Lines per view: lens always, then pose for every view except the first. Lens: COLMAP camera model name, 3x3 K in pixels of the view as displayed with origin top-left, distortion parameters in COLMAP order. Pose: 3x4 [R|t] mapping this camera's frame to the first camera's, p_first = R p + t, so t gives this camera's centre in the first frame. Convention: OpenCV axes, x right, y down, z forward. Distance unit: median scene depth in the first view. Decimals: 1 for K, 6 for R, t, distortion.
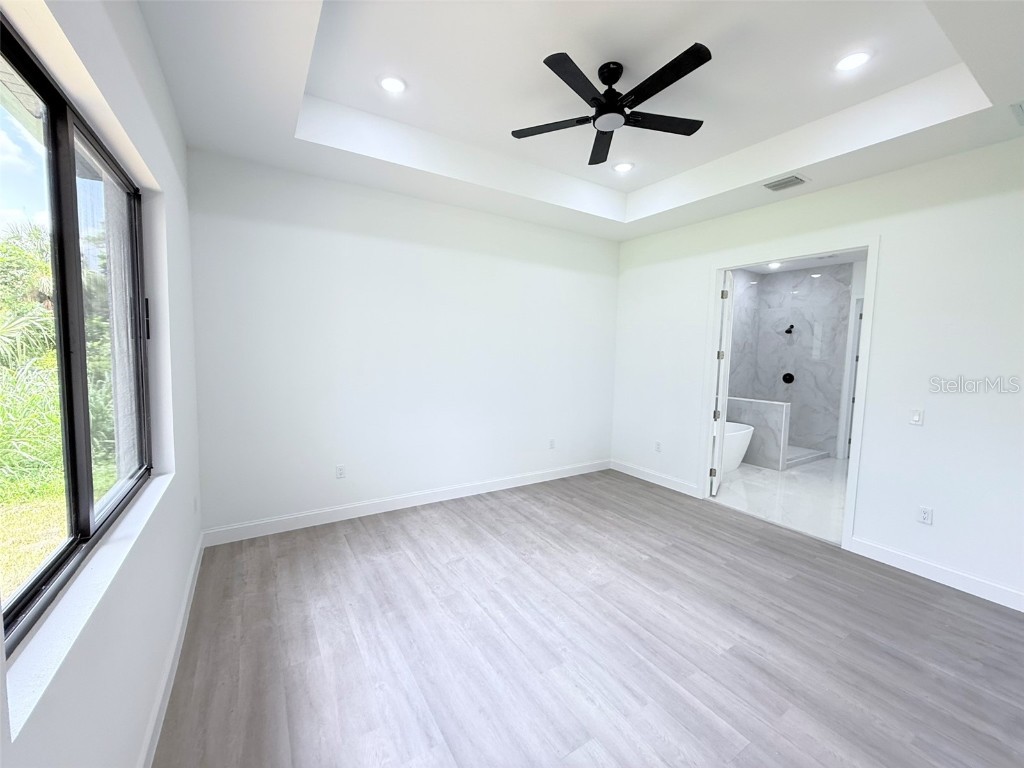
lens RADIAL K [[410.0, 0, 508.2], [0, 410.0, 380.9], [0, 0, 1]] dist [0.000604, 0.000498]
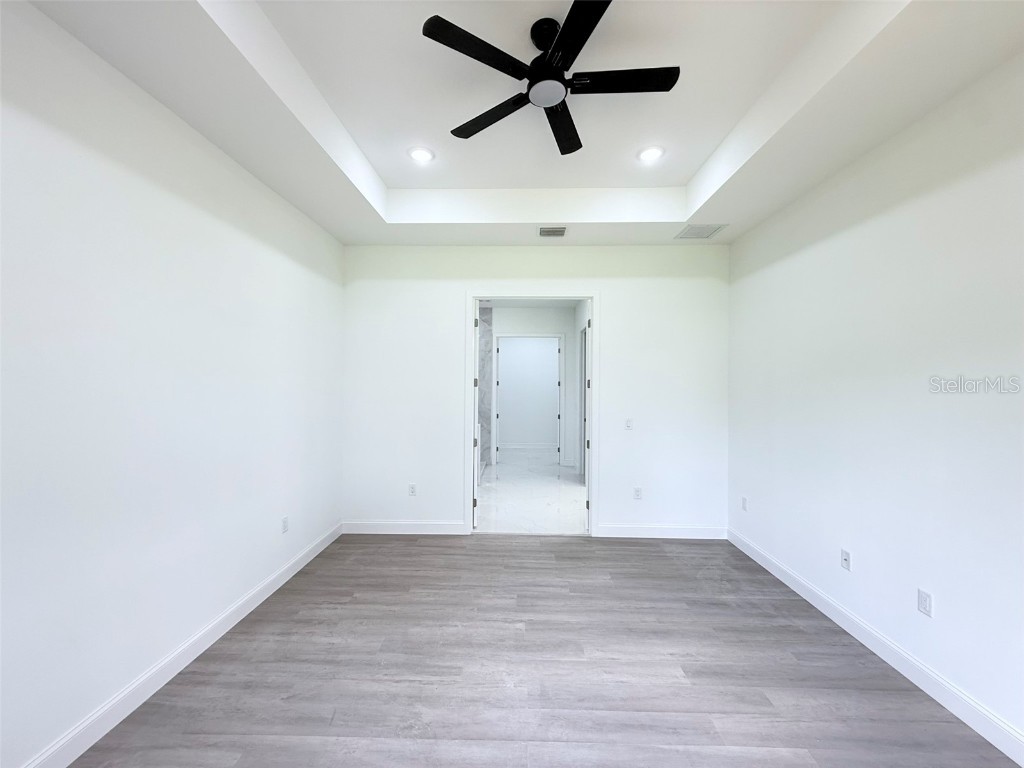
lens RADIAL K [[410.0, 0, 508.2], [0, 410.0, 380.9], [0, 0, 1]] dist [0.000604, 0.000498]
pose [[0.552071, -0.016938, 0.833625, -0.324141], [0.073040, 0.996933, -0.028115, -0.040265], [-0.830591, 0.076410, 0.551615, 0.460000]]
